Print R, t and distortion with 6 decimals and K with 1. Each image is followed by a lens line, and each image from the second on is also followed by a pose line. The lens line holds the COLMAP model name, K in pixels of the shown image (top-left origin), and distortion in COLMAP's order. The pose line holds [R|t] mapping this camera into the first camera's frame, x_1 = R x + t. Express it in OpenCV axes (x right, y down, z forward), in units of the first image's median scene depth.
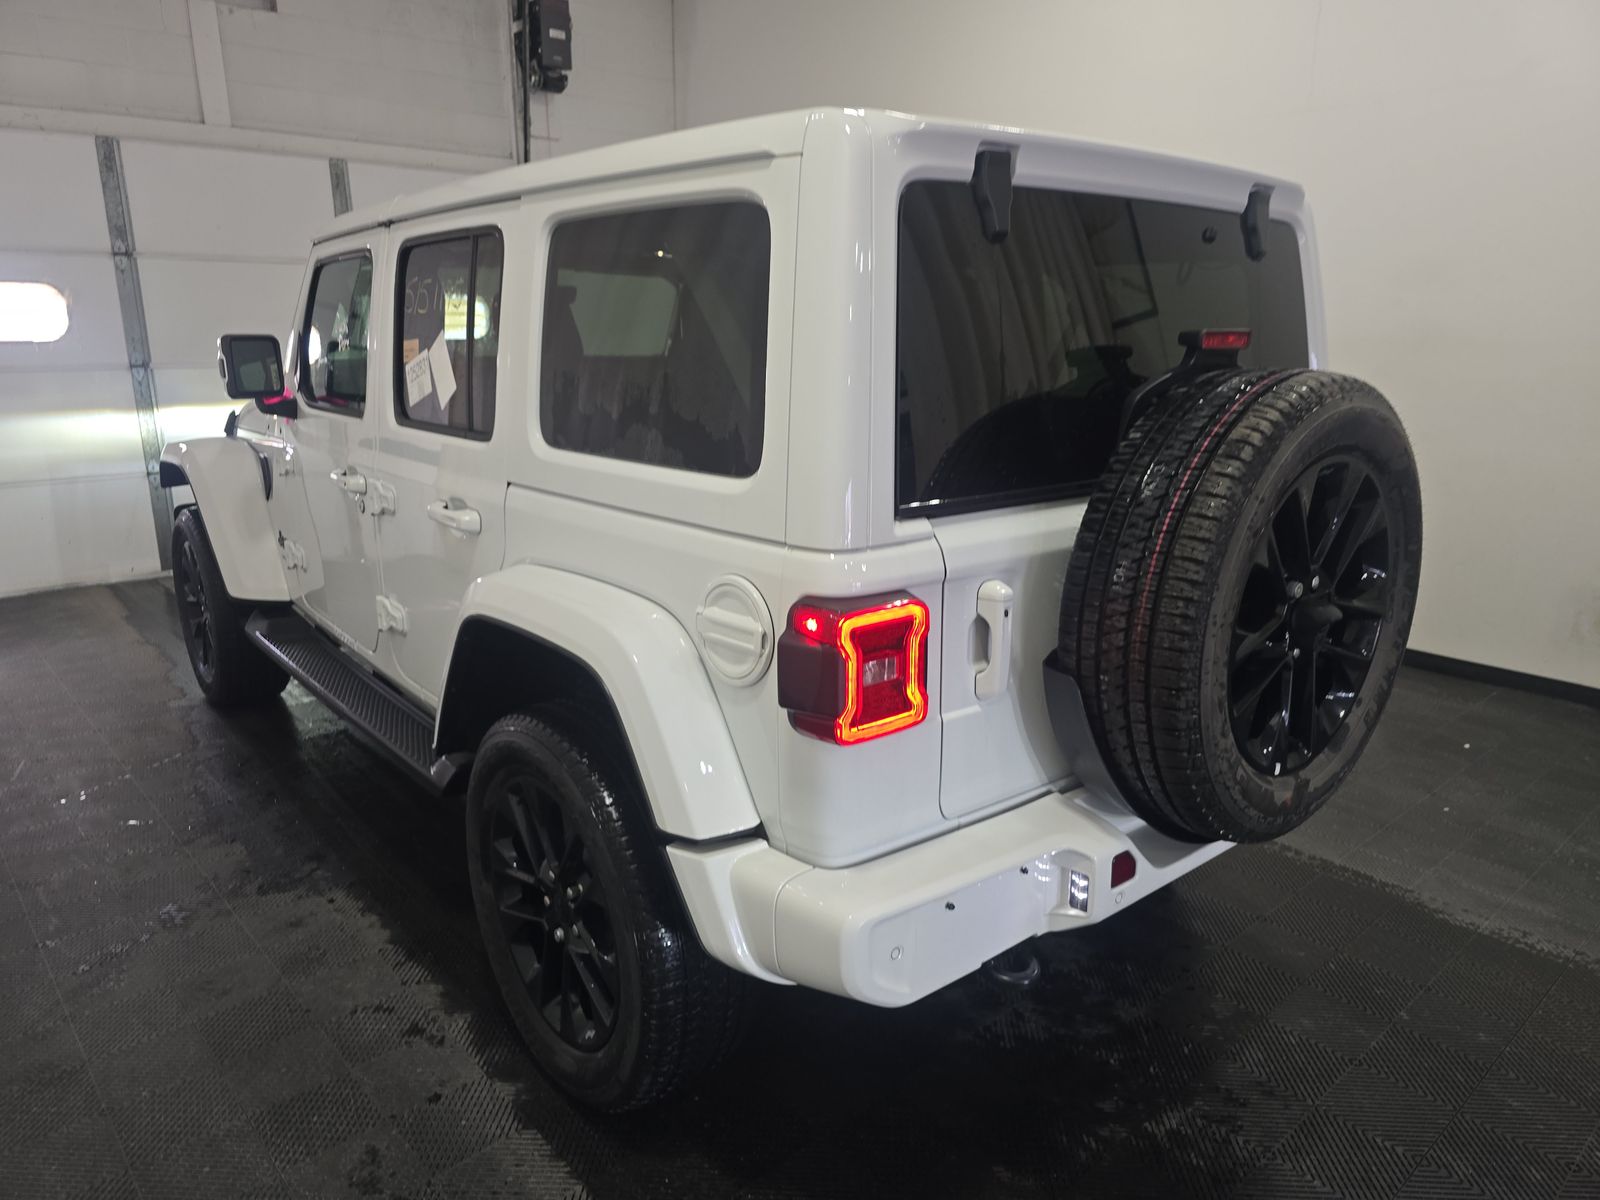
lens RADIAL K [[1108.0, 0, 804.7], [0, 1108.0, 596.6], [0, 0, 1]] dist [0.051553, -0.043780]
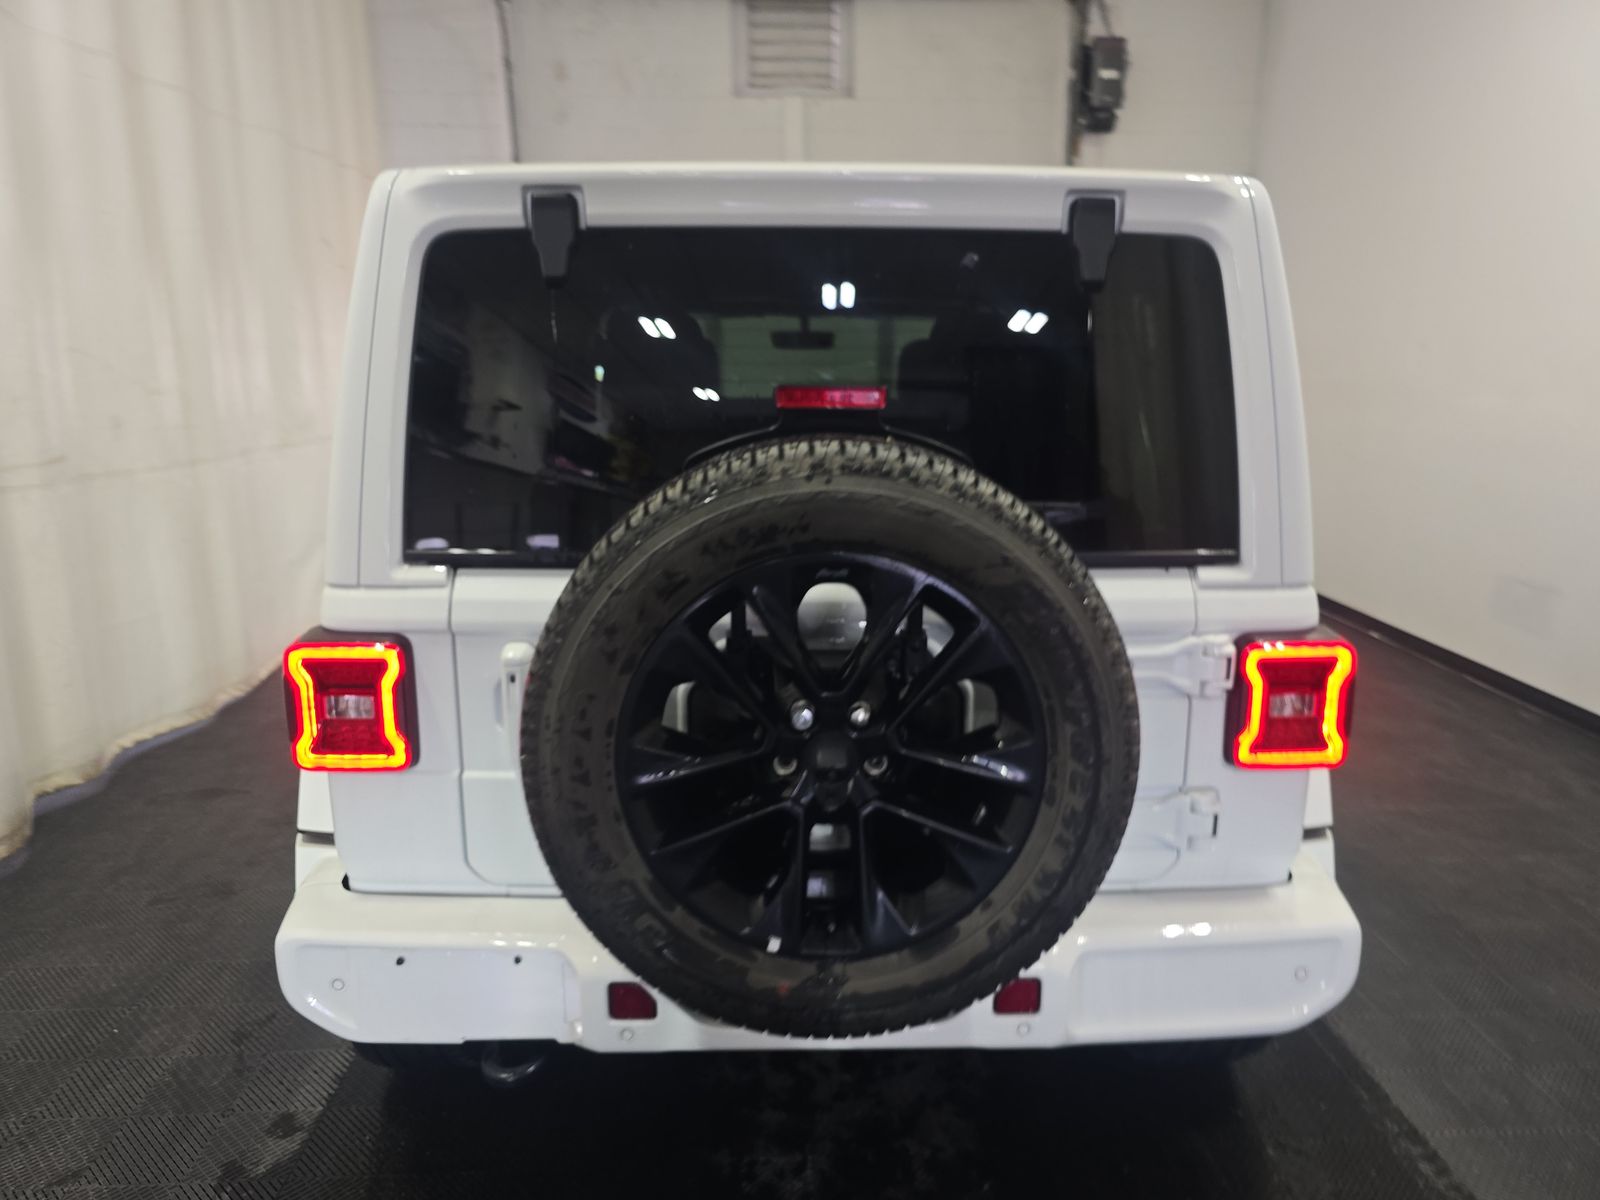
lens RADIAL K [[1108.0, 0, 804.7], [0, 1108.0, 596.6], [0, 0, 1]] dist [0.051553, -0.043780]
pose [[0.768594, 0.135300, -0.625266, 0.967784], [-0.157096, 0.987370, 0.020547, -0.113887], [0.620148, 0.082434, 0.780142, 0.420996]]
